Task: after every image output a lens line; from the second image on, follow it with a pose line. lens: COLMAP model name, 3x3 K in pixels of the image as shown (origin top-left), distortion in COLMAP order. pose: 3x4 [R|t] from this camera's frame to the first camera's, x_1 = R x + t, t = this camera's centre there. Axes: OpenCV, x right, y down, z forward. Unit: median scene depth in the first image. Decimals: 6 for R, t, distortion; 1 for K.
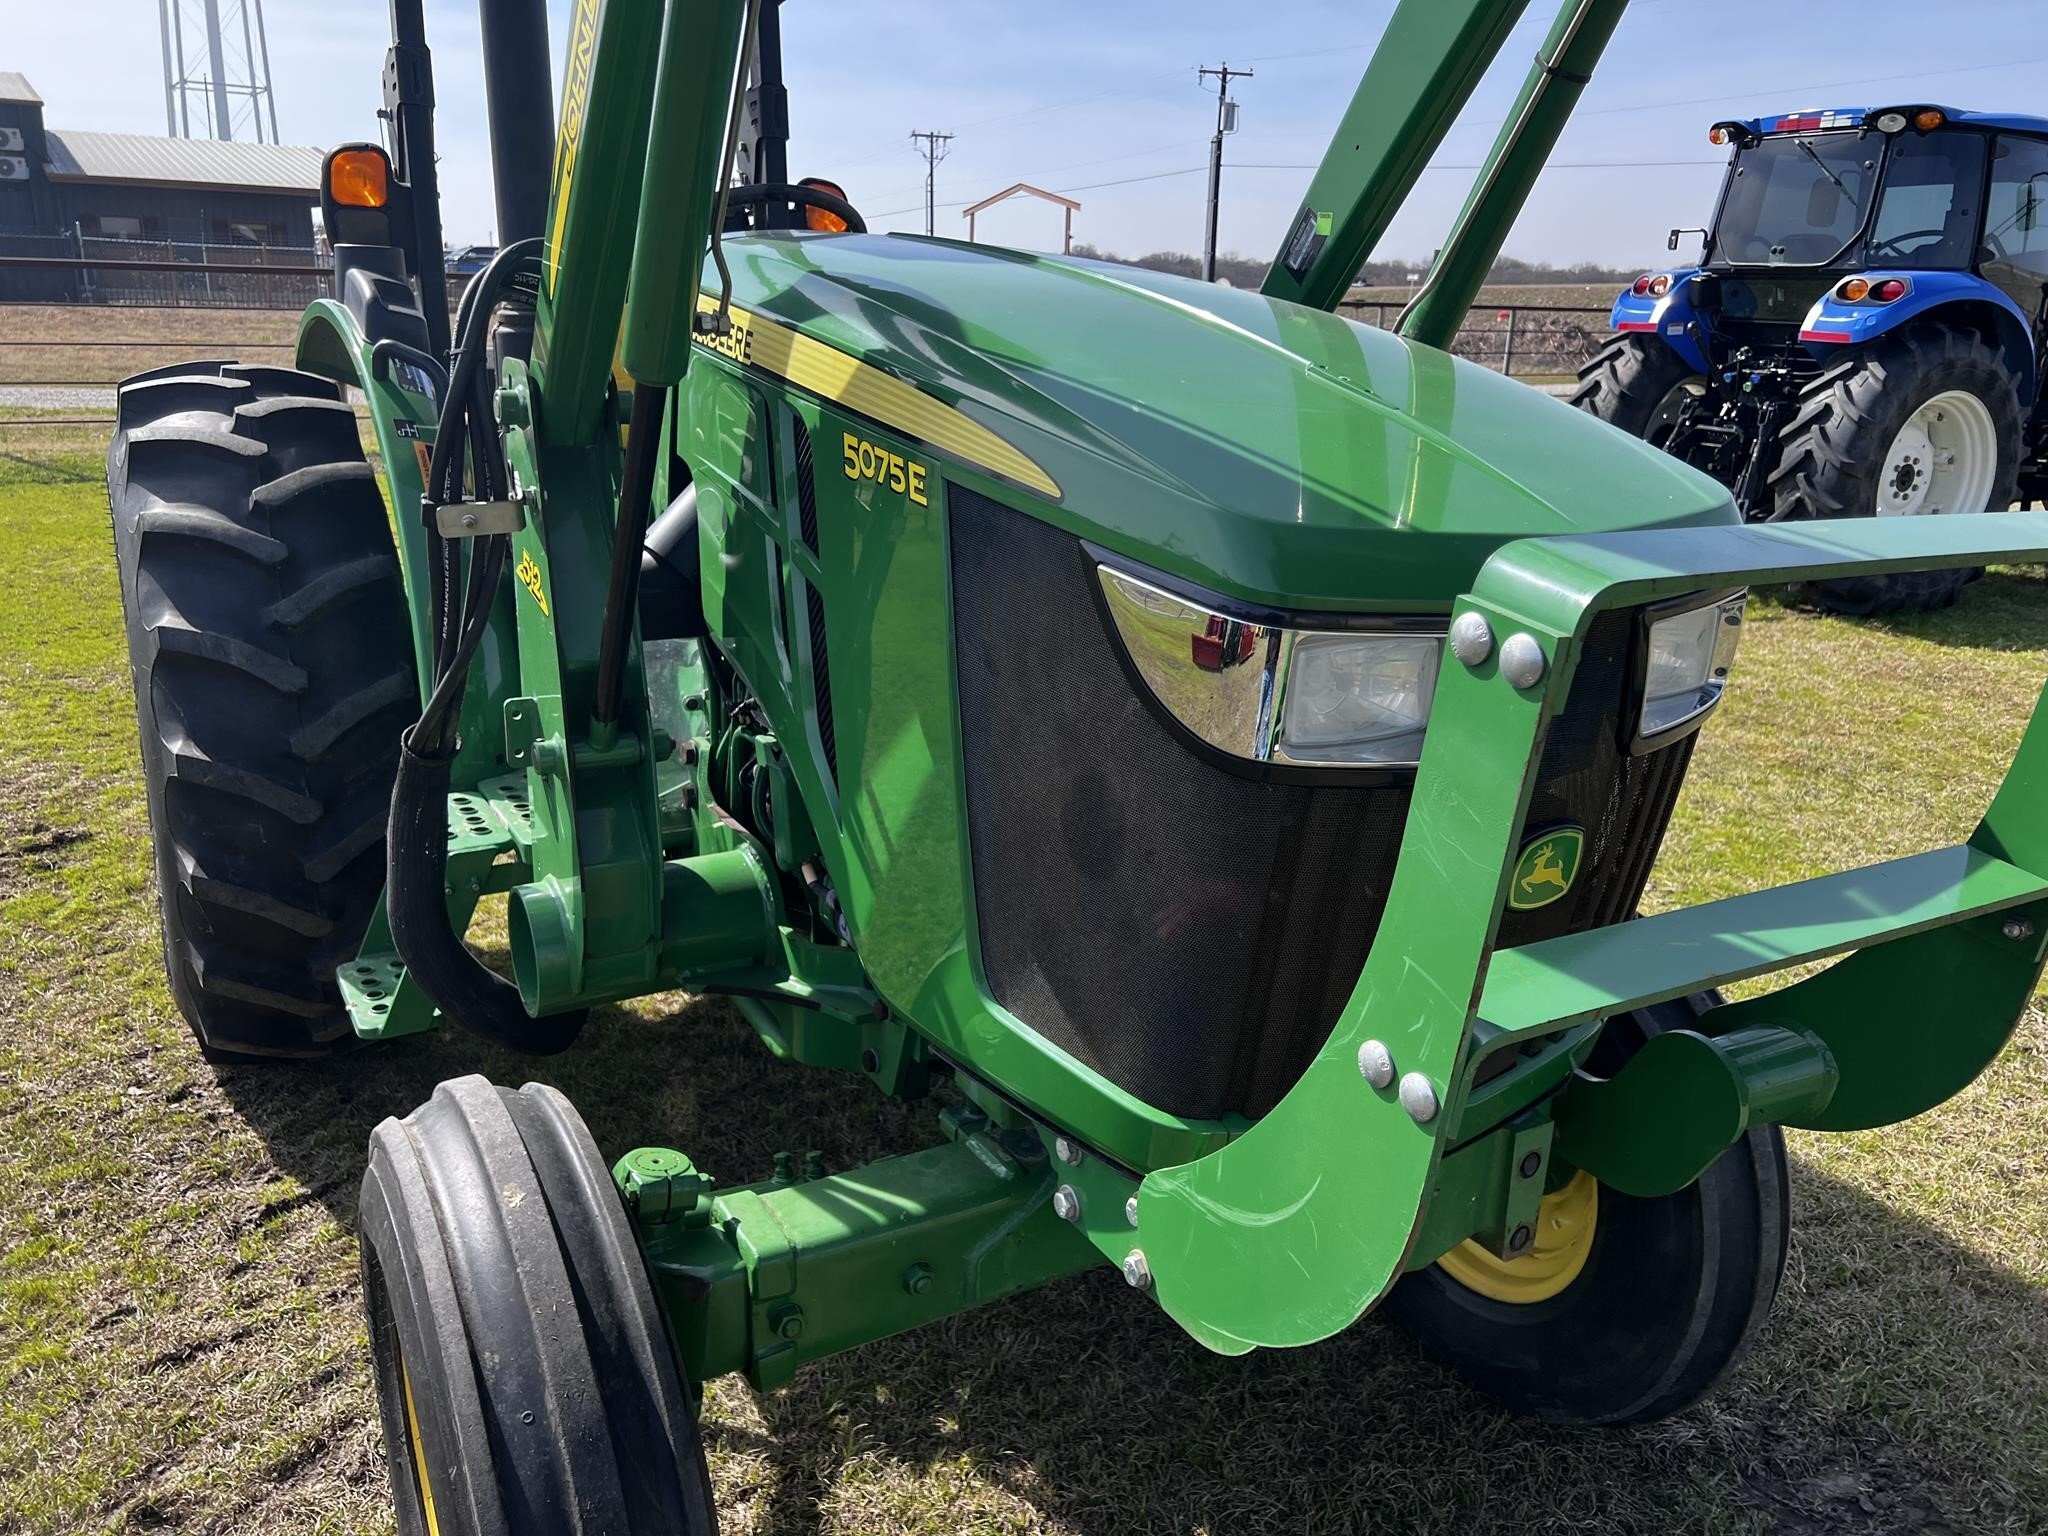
lens RADIAL K [[1525.4, 0, 1026.3], [0, 1525.4, 751.3], [0, 0, 1]] dist [0.063147, -0.078450]
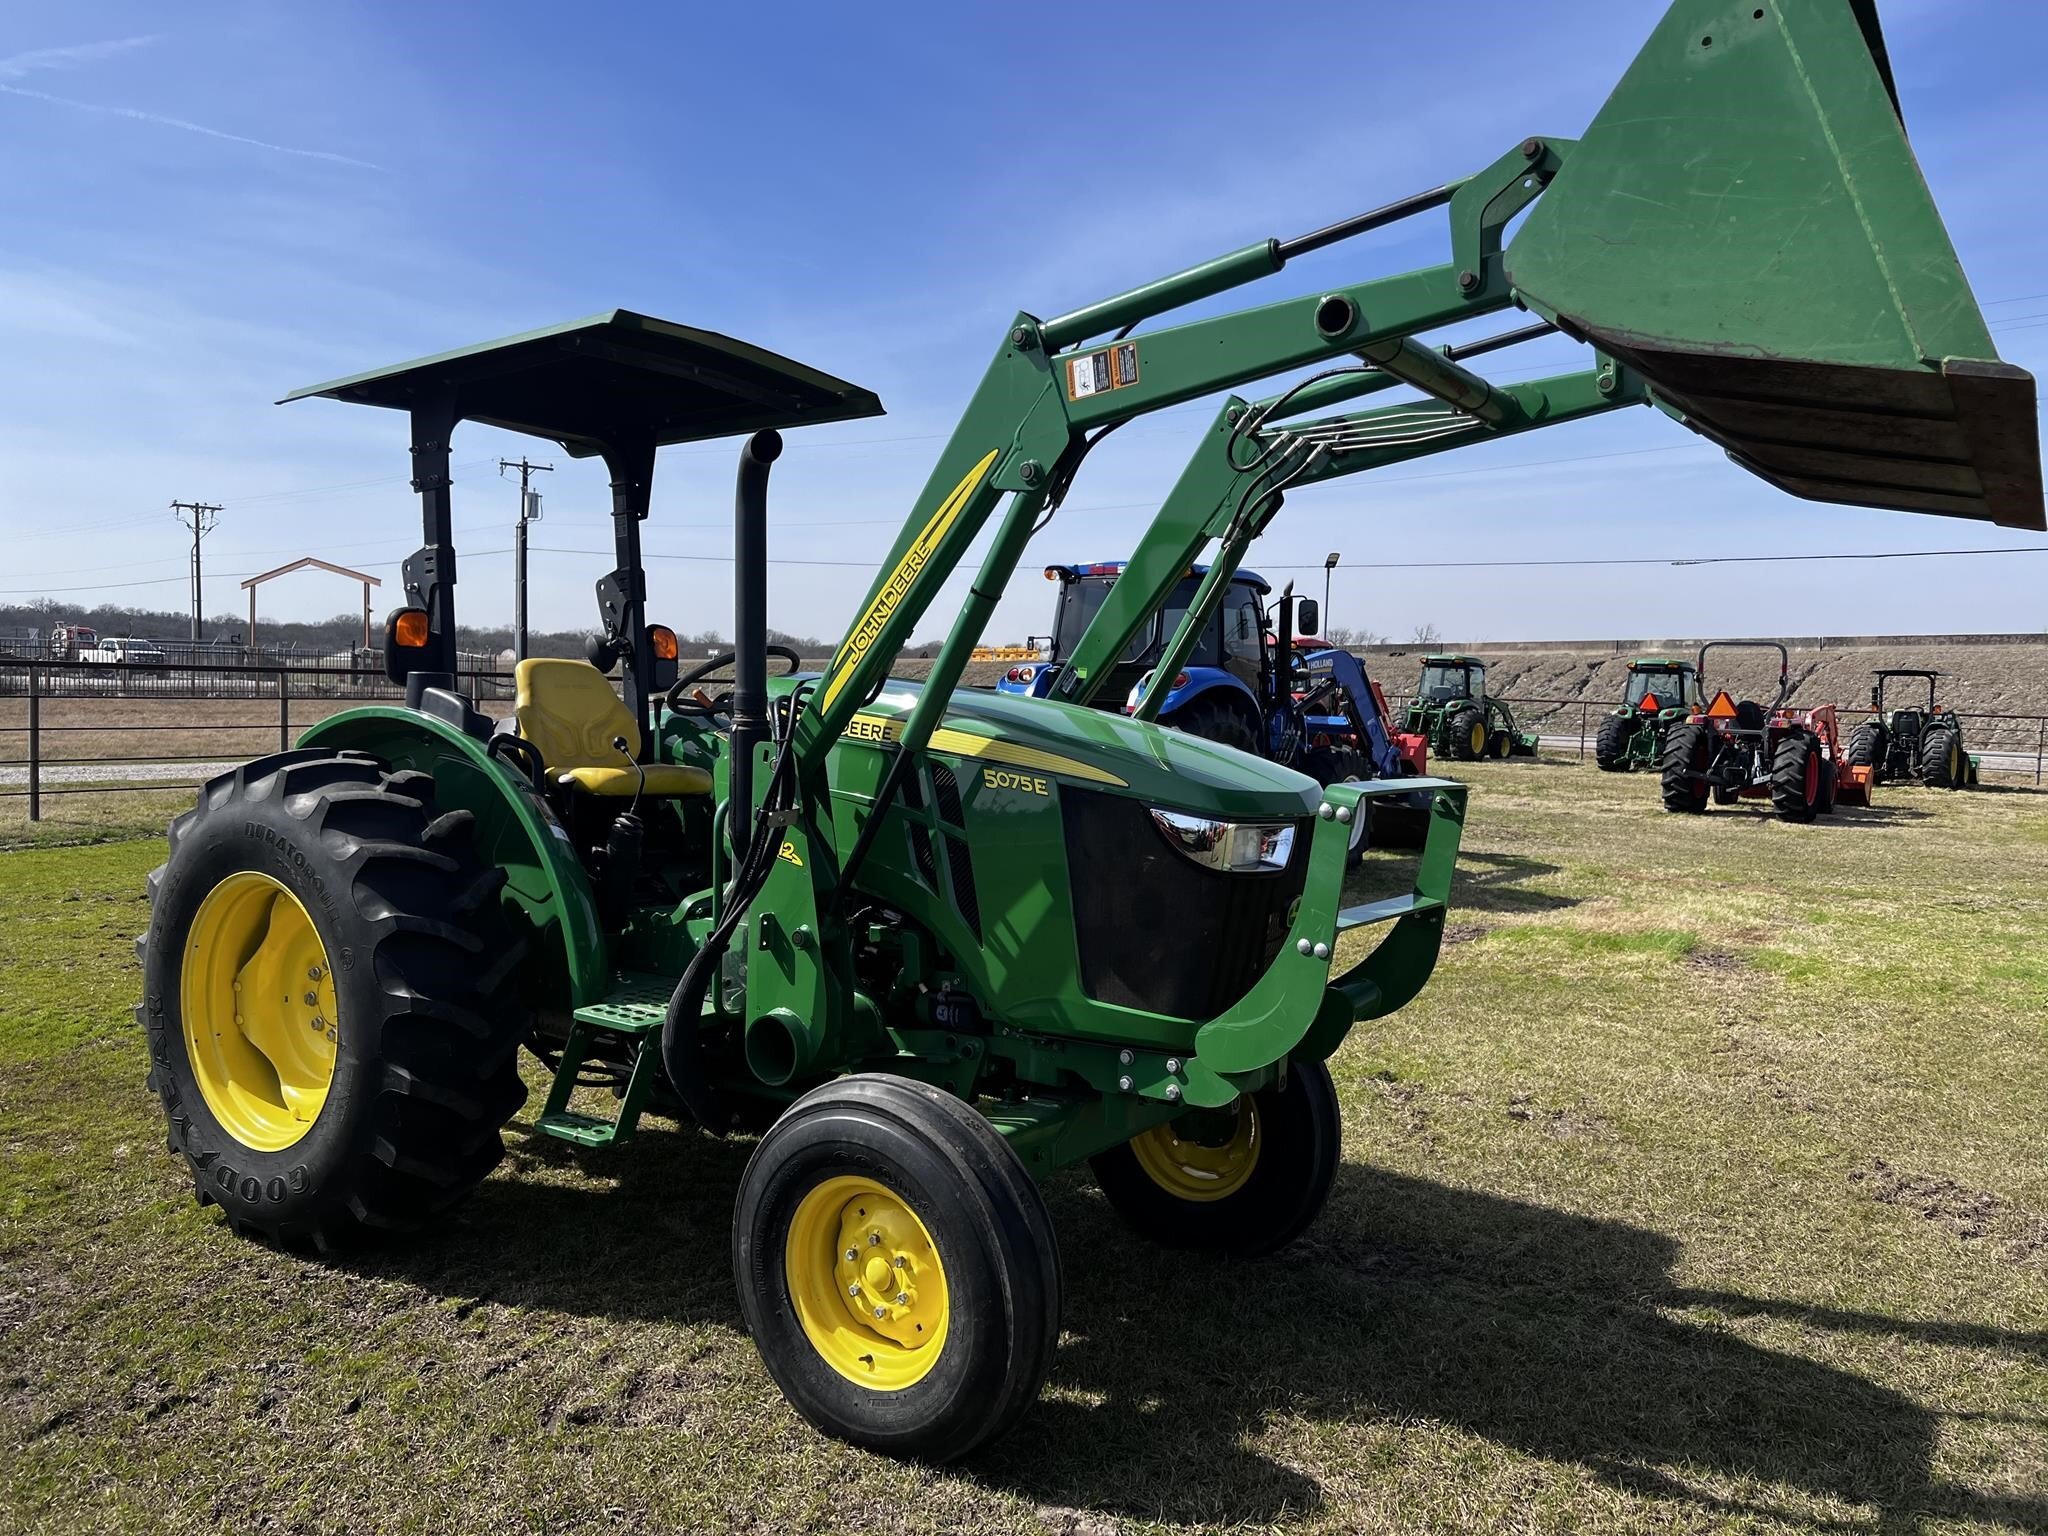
lens RADIAL K [[1525.4, 0, 1026.3], [0, 1525.4, 751.3], [0, 0, 1]] dist [0.063147, -0.078450]
pose [[0.899651, -0.023674, 0.435968, -0.217579], [0.123238, 0.971695, -0.201547, 0.048810], [-0.418856, 0.235049, 0.877104, -0.217623]]
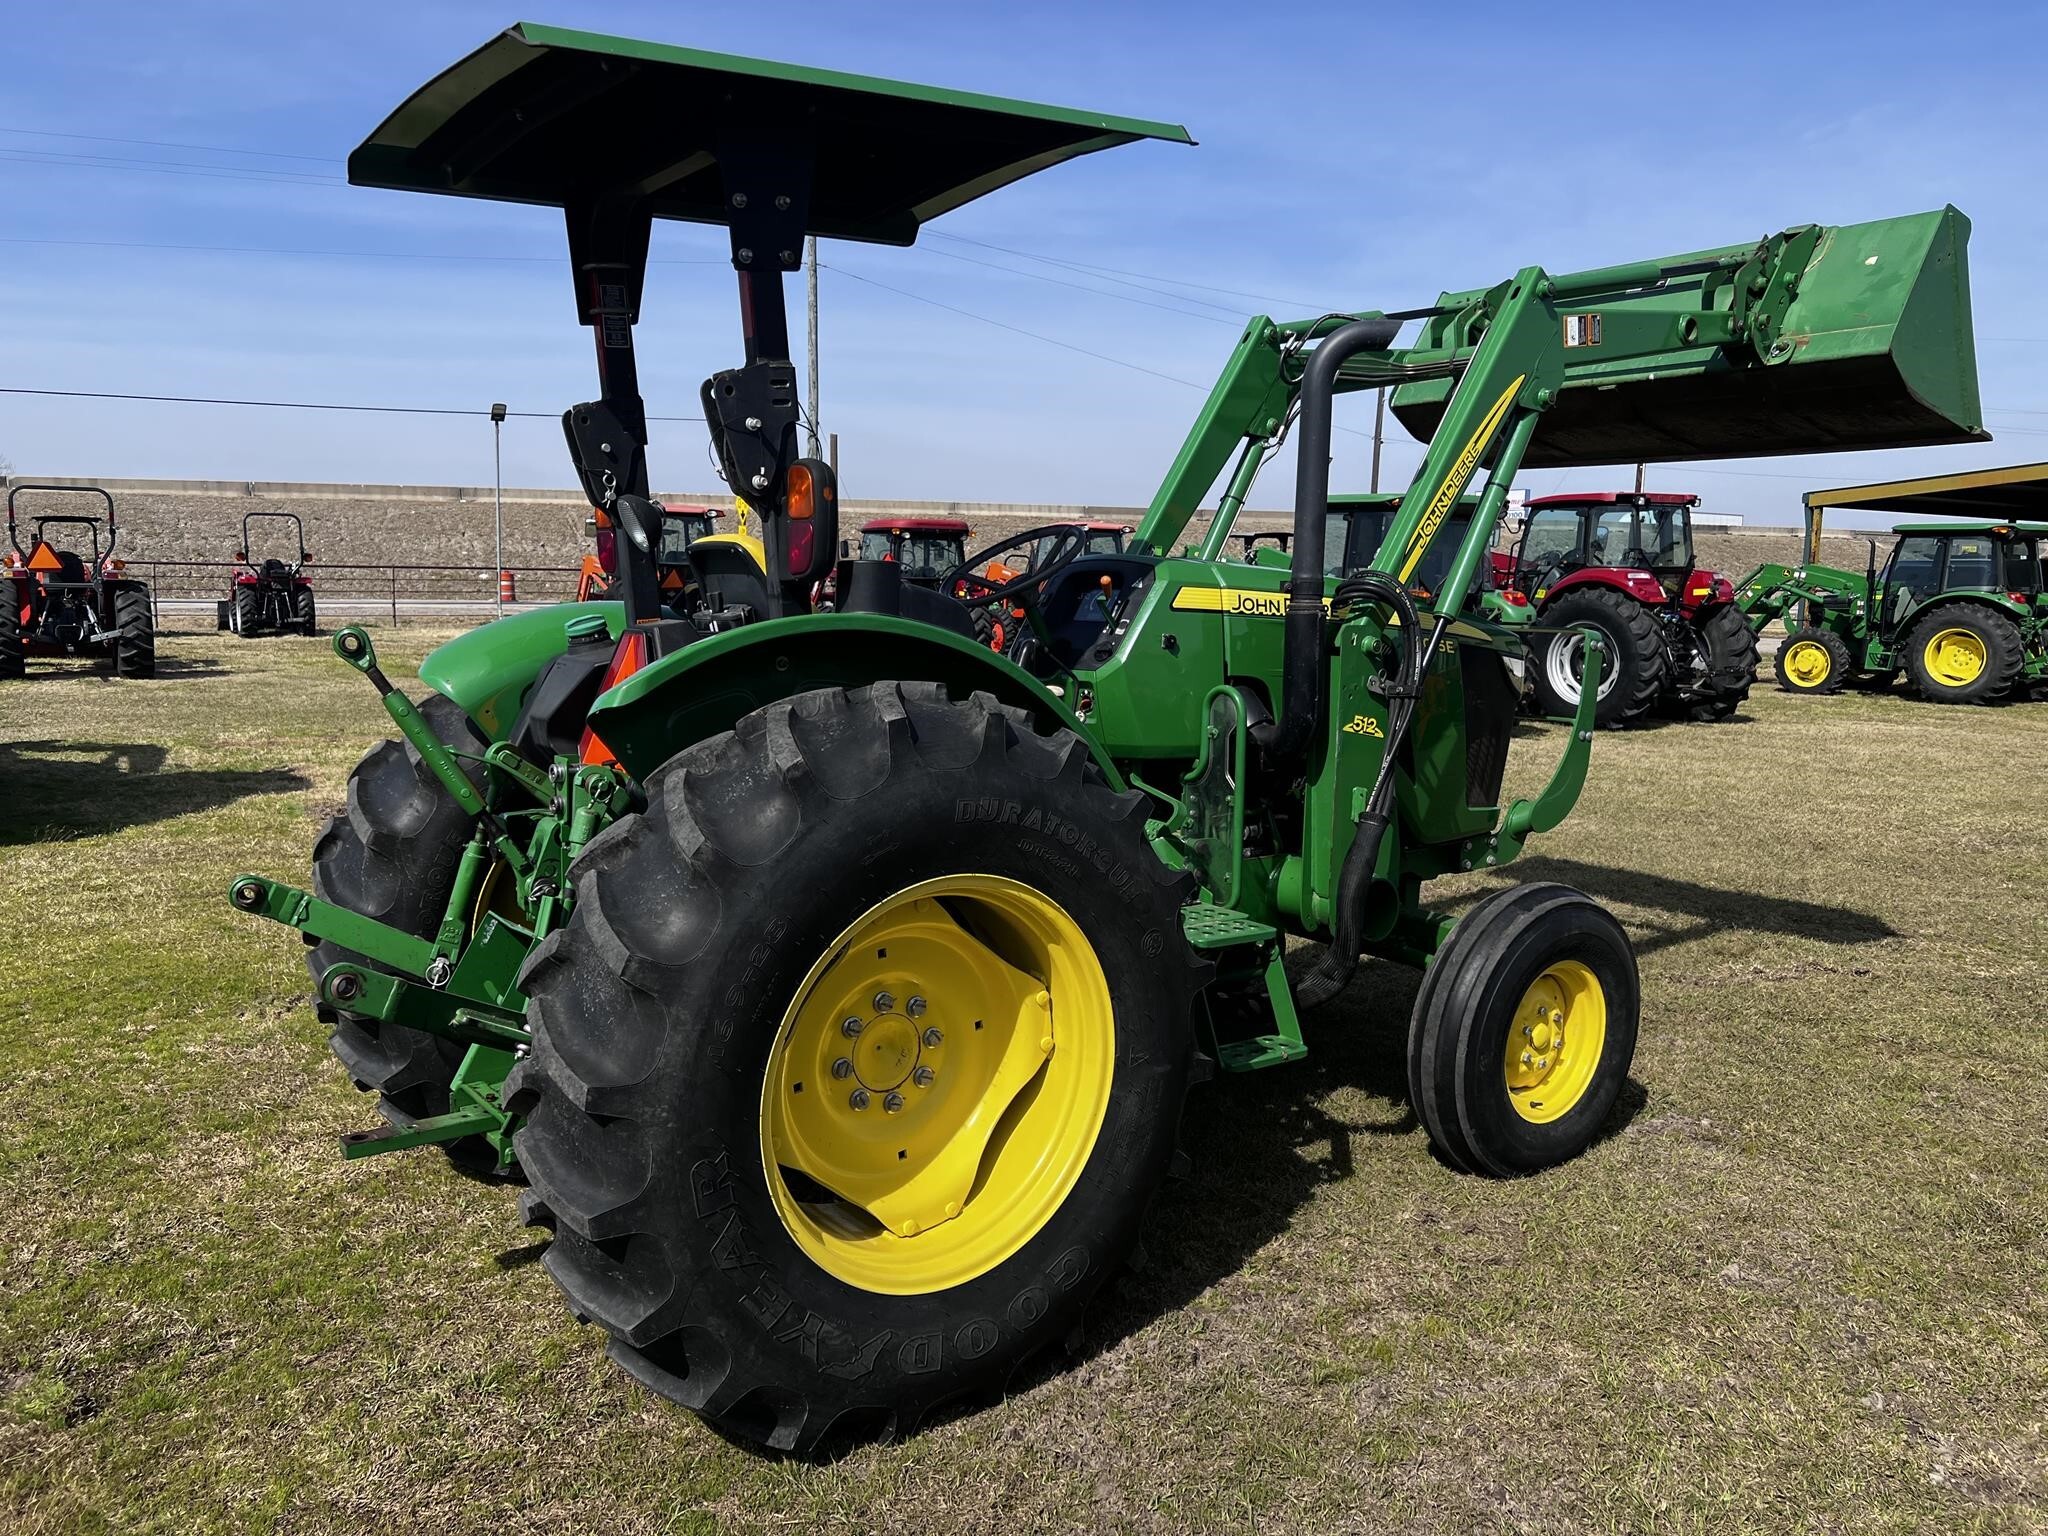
lens RADIAL K [[1556.2, 0, 1024.0], [0, 1556.2, 768.0], [0, 0, 1]] dist [-0.006710, -0.000977]
pose [[-0.112567, -0.155595, 0.981386, -0.575975], [0.266056, 0.946881, 0.180642, -0.139322], [-0.957362, 0.281438, -0.065190, 0.395287]]
